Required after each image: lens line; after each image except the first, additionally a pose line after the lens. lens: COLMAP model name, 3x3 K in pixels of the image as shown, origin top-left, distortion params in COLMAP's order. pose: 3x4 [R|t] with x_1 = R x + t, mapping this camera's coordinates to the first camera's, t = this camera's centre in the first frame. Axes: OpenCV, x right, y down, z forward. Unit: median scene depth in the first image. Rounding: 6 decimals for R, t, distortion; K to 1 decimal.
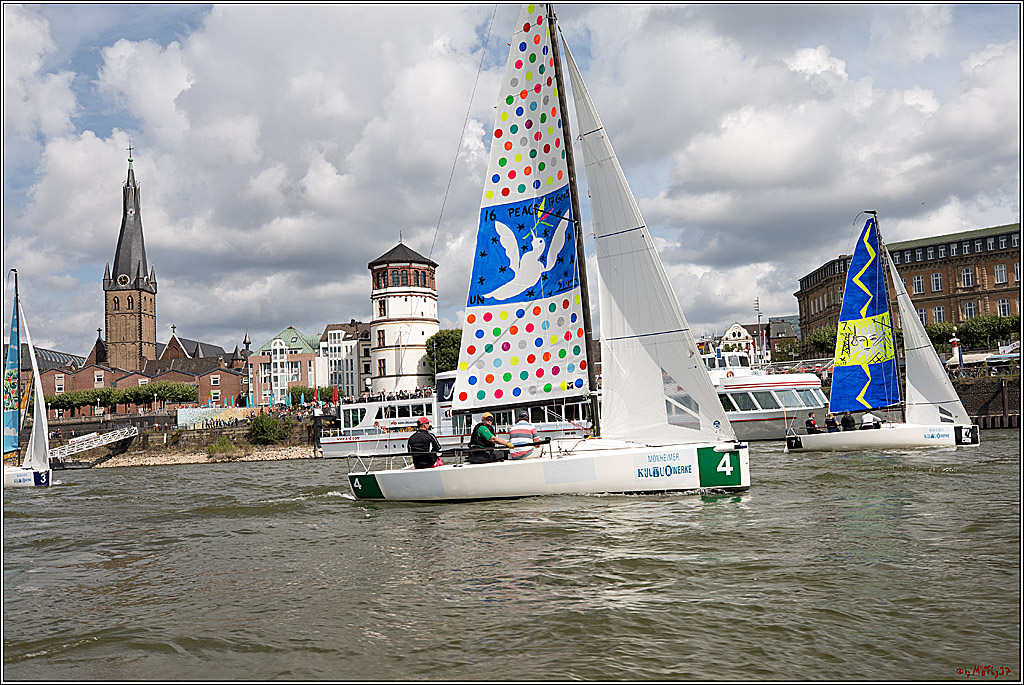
lens RADIAL K [[1038.2, 0, 515.8], [0, 1038.2, 366.9], [0, 0, 1]] dist [0.010403, 0.004454]
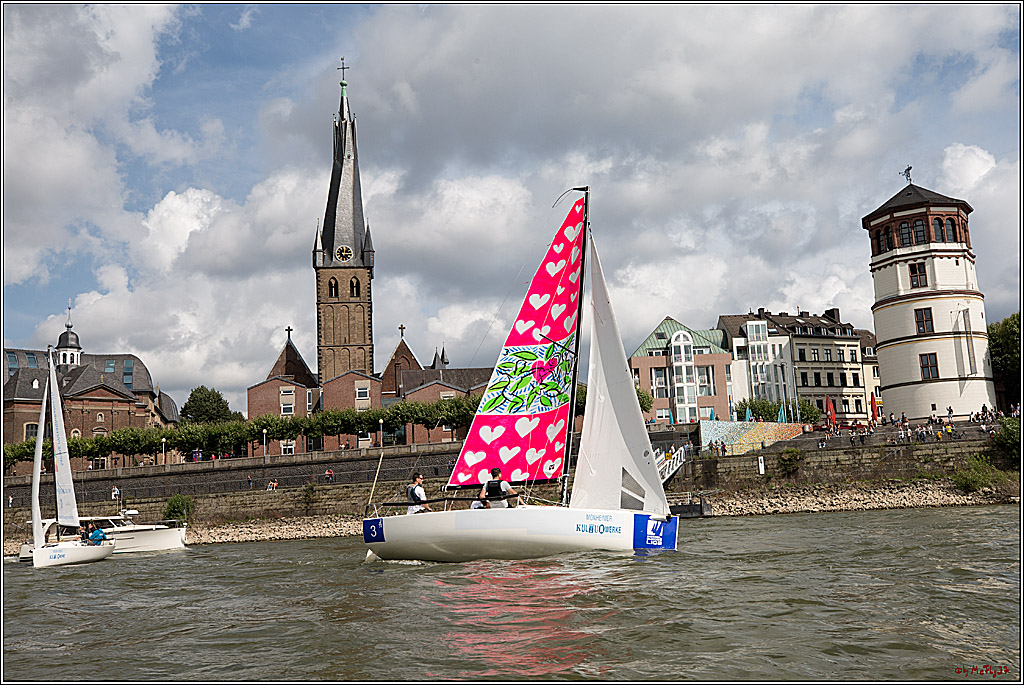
lens RADIAL K [[1038.2, 0, 515.8], [0, 1038.2, 366.9], [0, 0, 1]] dist [0.010403, 0.004454]
pose [[0.983770, 0.018011, 0.178525, -0.447557], [-0.004456, 0.997095, -0.076041, 0.045805], [-0.179376, 0.074012, 0.980993, 0.383308]]
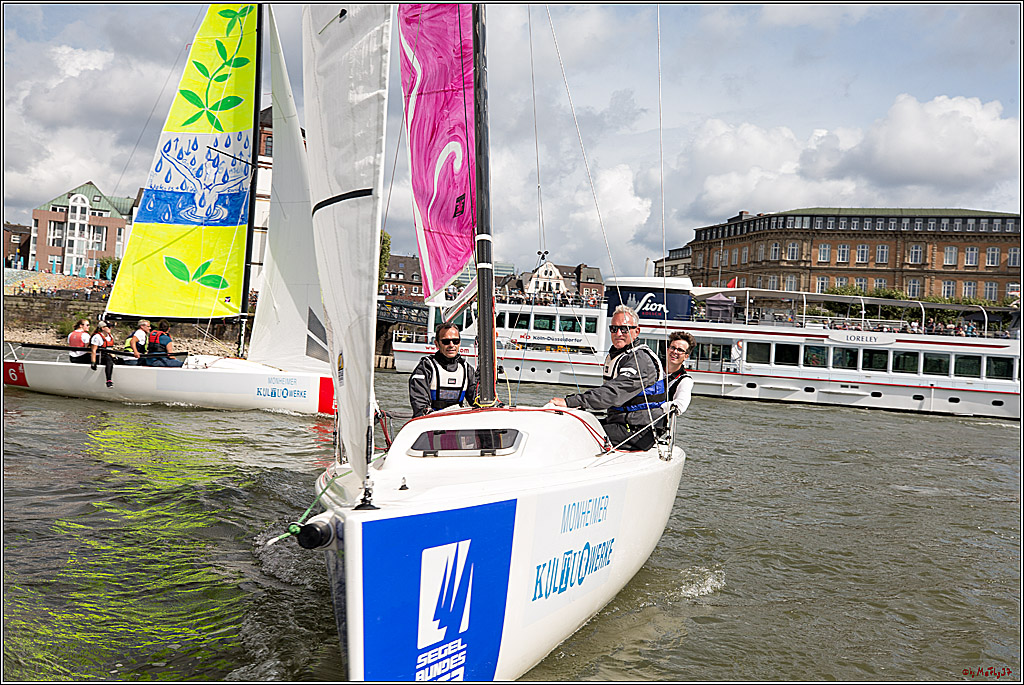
lens RADIAL K [[975.0, 0, 510.0], [0, 975.0, 316.5], [0, 0, 1]] dist [0.041774, 0.010210]
pose [[0.926142, 0.132012, 0.353319, -0.178947], [-0.140235, 0.990115, -0.002350, 0.021263], [-0.350137, -0.047371, 0.935500, 0.183962]]
